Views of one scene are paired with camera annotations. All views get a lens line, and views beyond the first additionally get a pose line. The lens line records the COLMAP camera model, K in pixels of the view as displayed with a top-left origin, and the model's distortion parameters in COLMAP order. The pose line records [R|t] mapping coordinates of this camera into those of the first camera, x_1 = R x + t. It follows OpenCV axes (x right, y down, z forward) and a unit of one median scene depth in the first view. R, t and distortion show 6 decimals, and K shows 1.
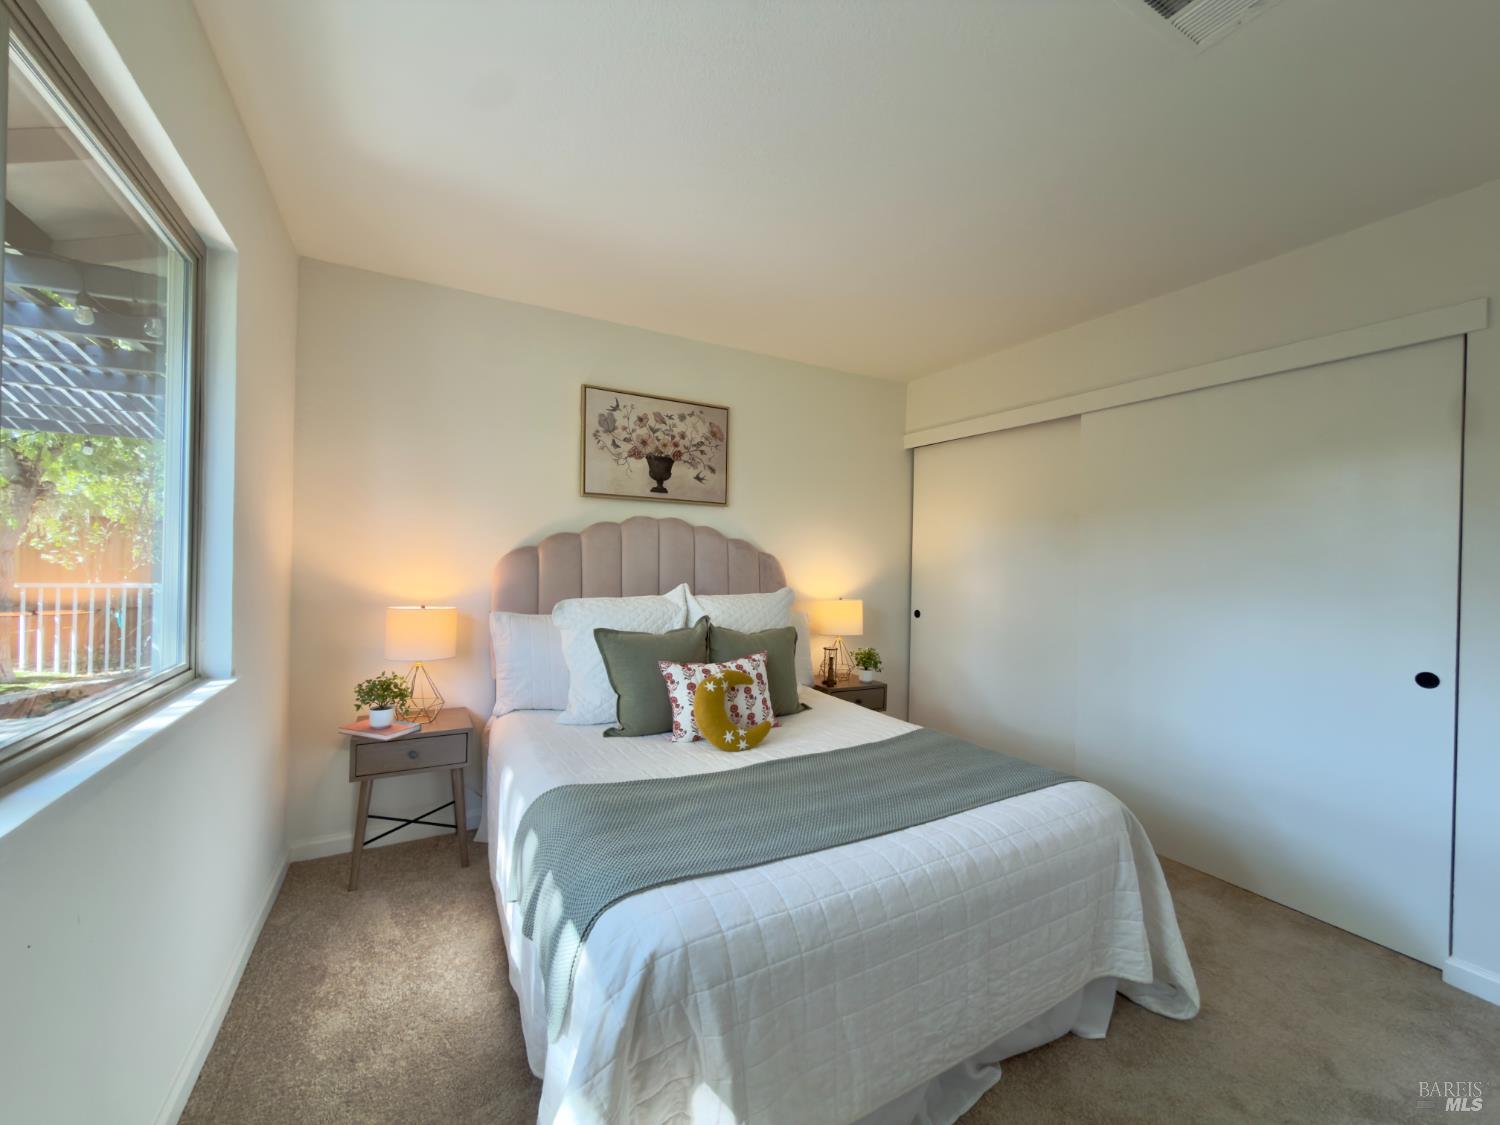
lens RADIAL K [[600.5, 0, 752.4], [0, 600.5, 561.2], [0, 0, 1]] dist [0.001320, -0.000093]
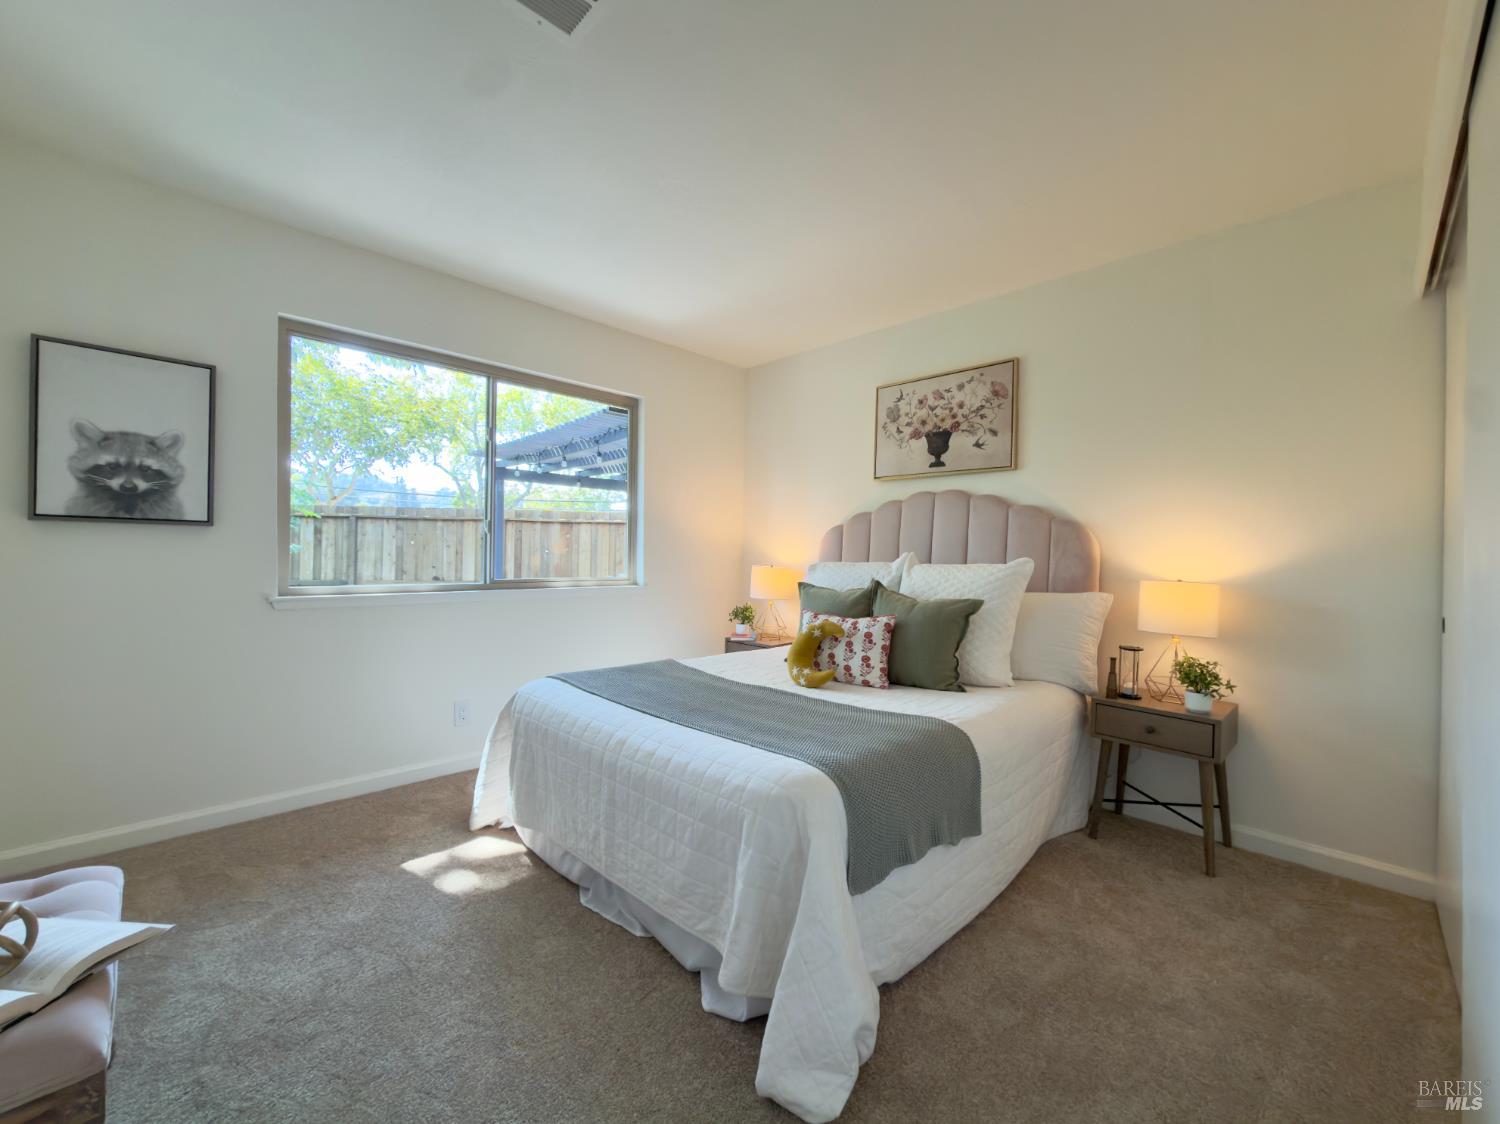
lens RADIAL K [[621.6, 0, 749.3], [0, 621.6, 548.7], [0, 0, 1]] dist [0.000291, -0.000179]
pose [[0.261522, -0.023113, -0.964921, 0.788022], [-0.014521, 0.999506, -0.027877, 0.060698], [0.965088, 0.021302, 0.261057, 0.413648]]
